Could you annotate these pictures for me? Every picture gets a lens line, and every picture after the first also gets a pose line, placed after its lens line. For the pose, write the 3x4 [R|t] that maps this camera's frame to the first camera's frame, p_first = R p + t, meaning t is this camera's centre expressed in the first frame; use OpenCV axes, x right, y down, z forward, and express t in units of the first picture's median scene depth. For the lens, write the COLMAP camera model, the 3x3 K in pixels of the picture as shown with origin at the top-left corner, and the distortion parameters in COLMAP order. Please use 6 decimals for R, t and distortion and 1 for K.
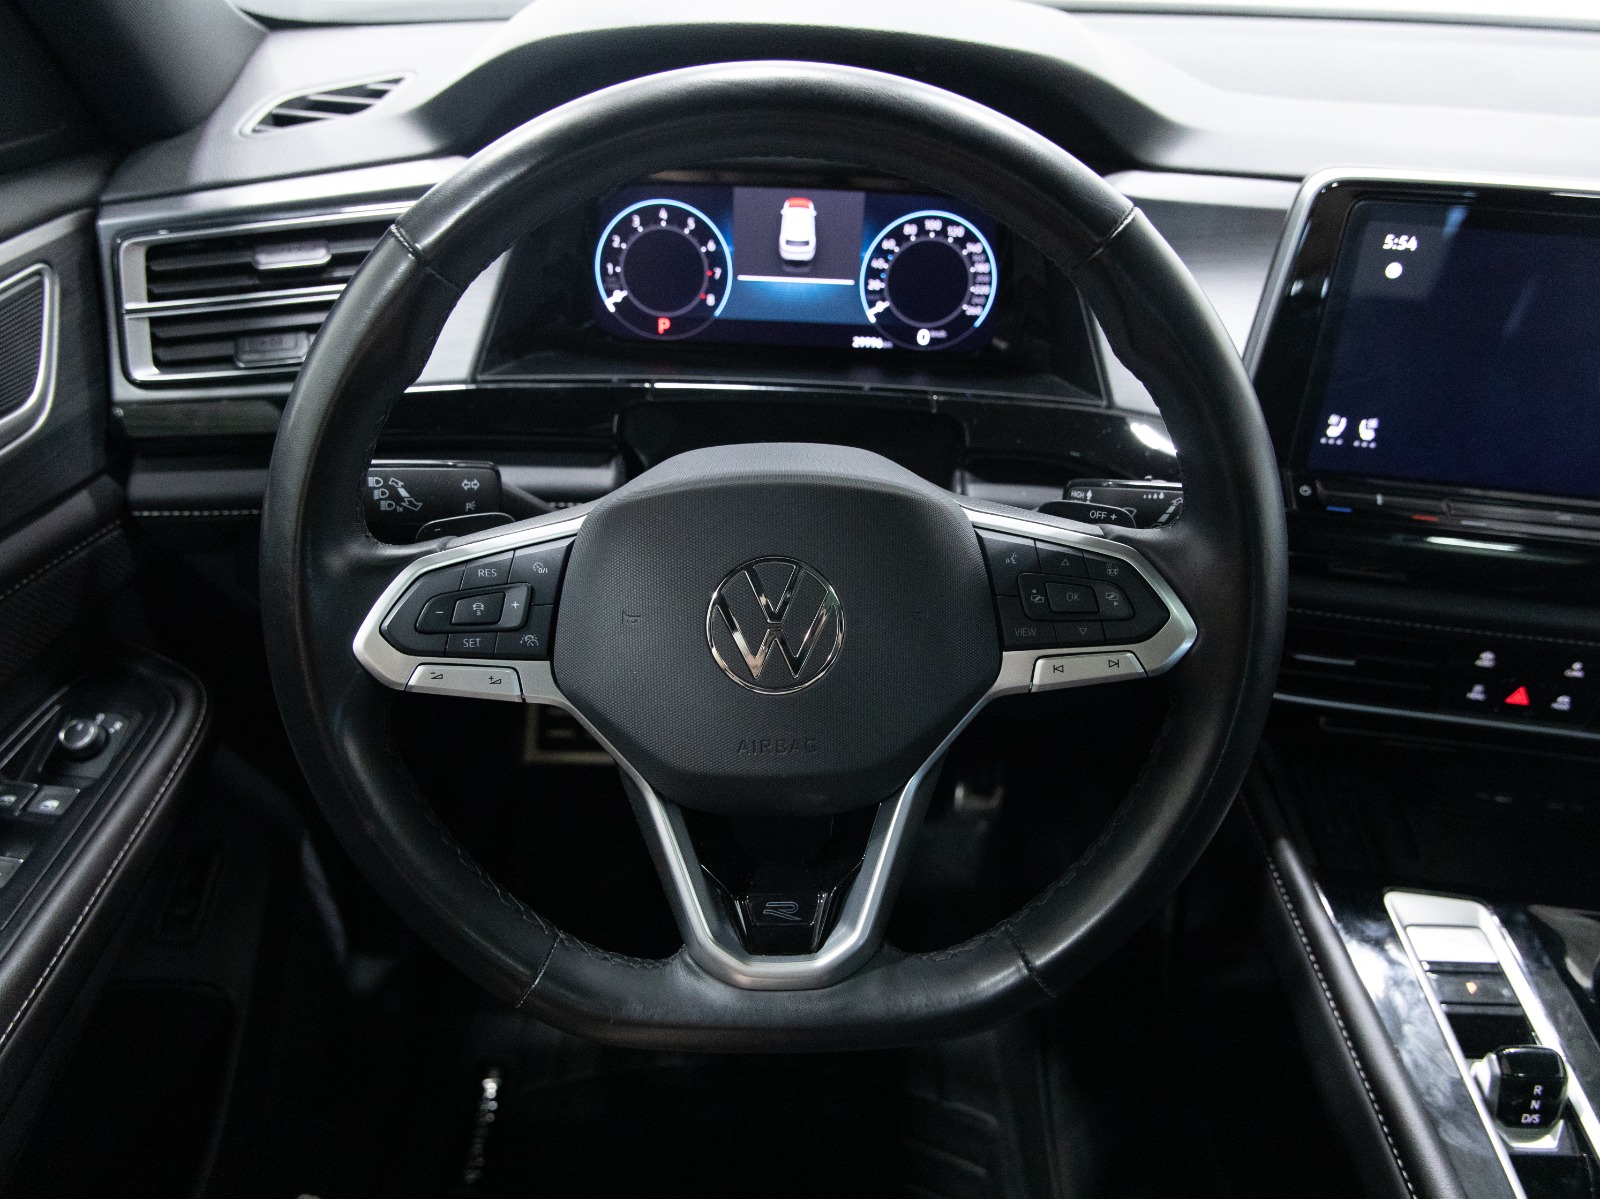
lens RADIAL K [[1172.5, 0, 800.0], [0, 1172.5, 599.5], [0, 0, 1]] dist [0.012818, -0.002750]
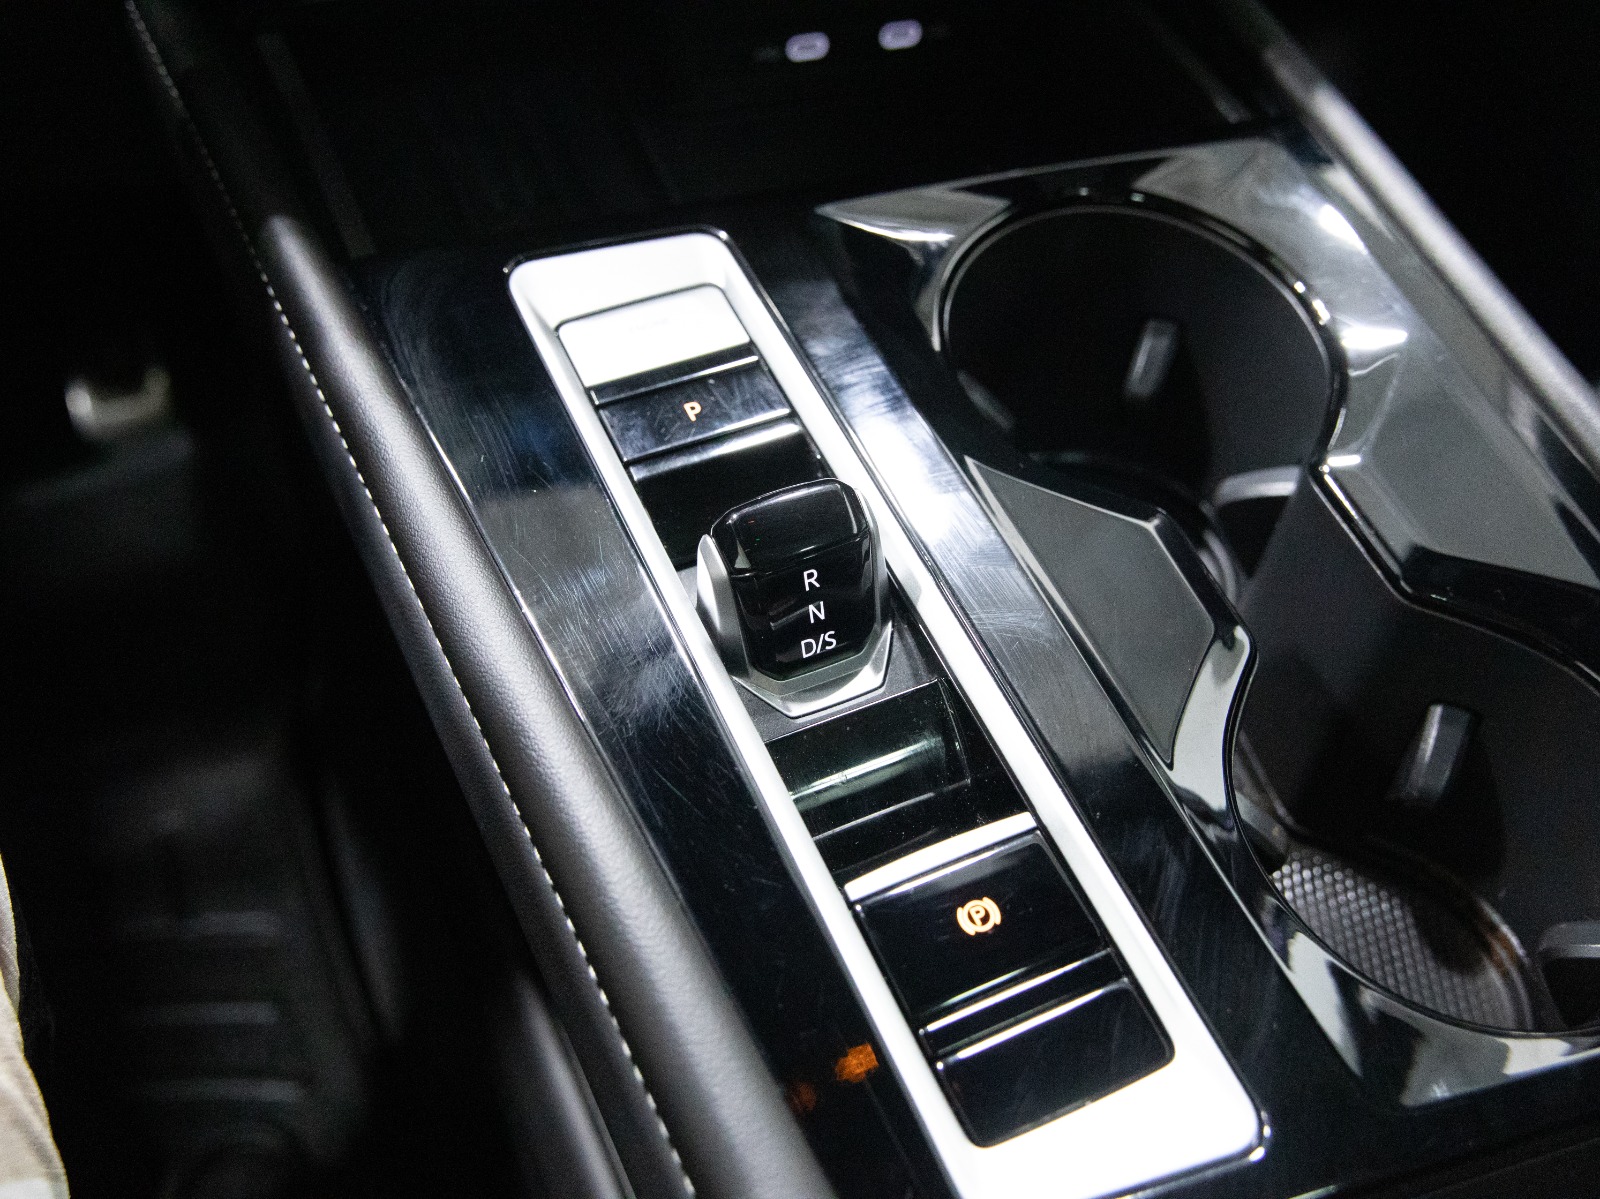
lens RADIAL K [[1549.4, 0, 800.0], [0, 1549.4, 599.5], [0, 0, 1]] dist [-0.030752, -0.014092]
pose [[0.905493, -0.335616, 0.259701, 0.374780], [0.252541, 0.917990, 0.305807, 0.196220], [-0.341037, -0.211321, 0.915990, 0.379223]]
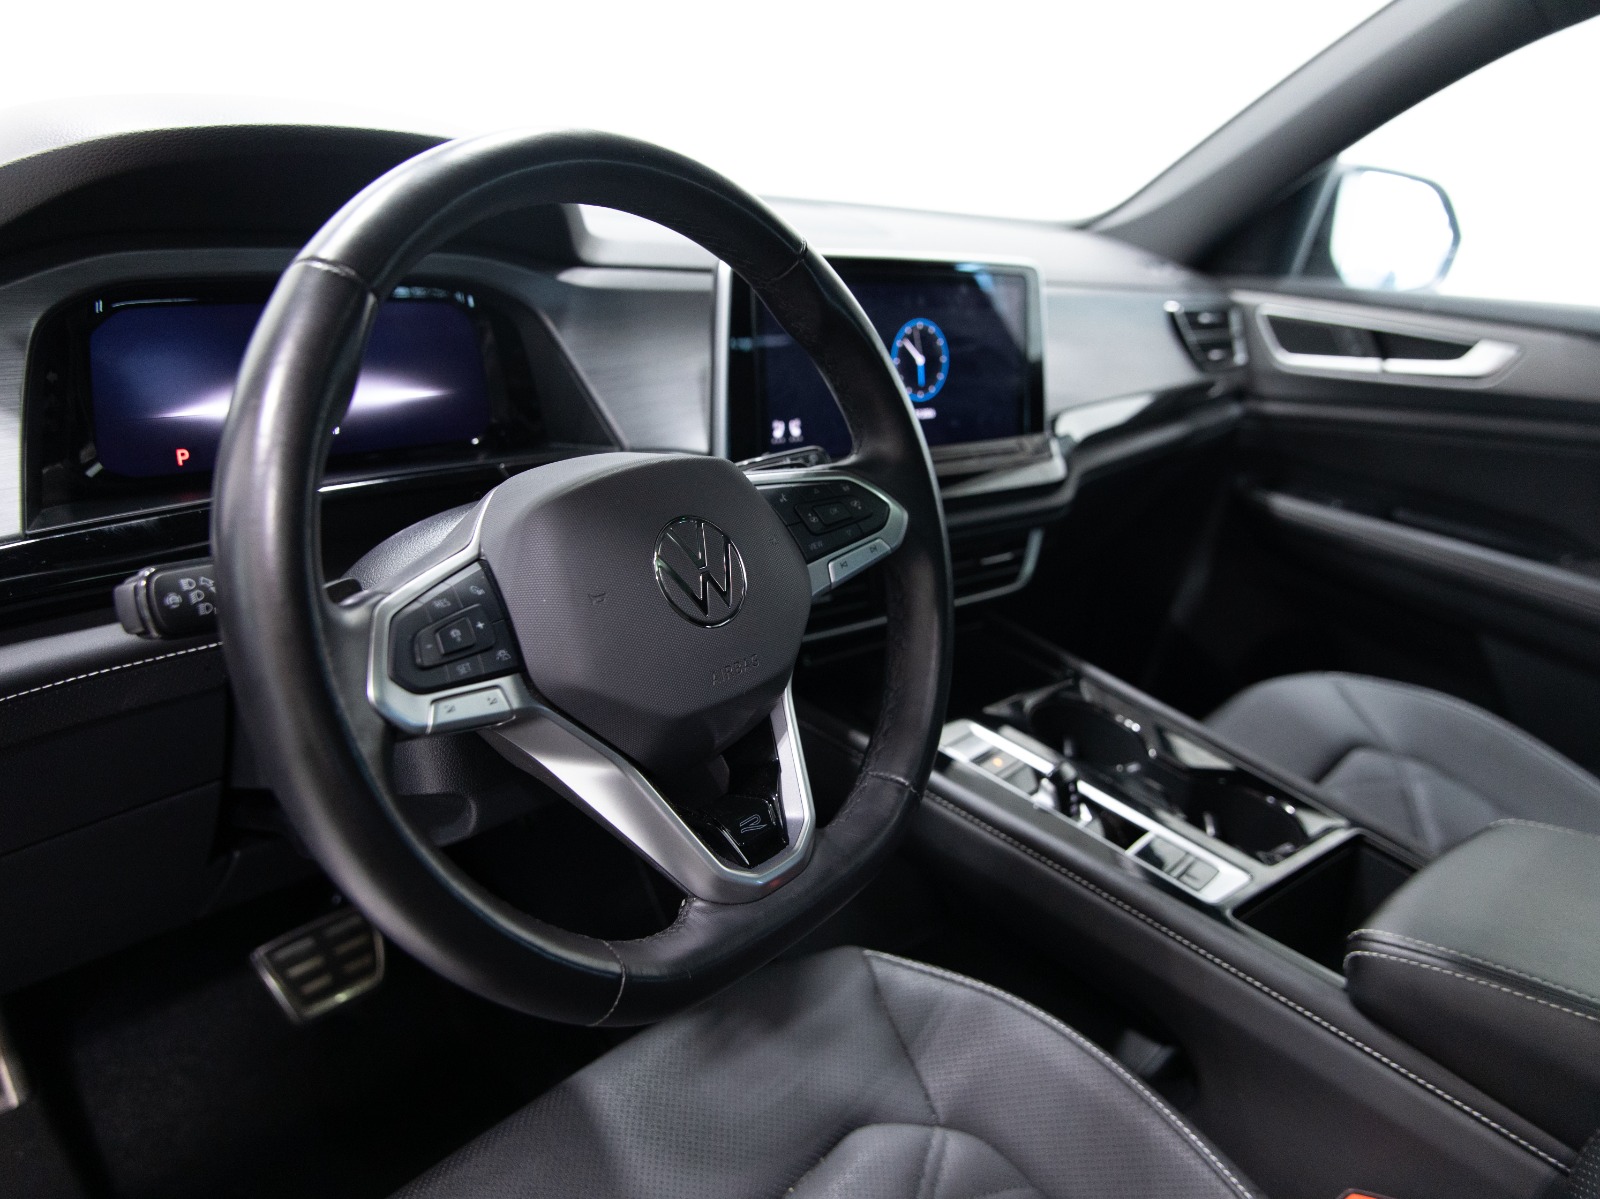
lens RADIAL K [[1172.5, 0, 800.0], [0, 1172.5, 599.5], [0, 0, 1]] dist [0.012818, -0.002750]
pose [[0.652478, -0.241066, 0.718443, -0.512732], [0.366836, 0.930047, -0.021086, 0.069362], [-0.663102, 0.277309, 0.695266, 0.076825]]
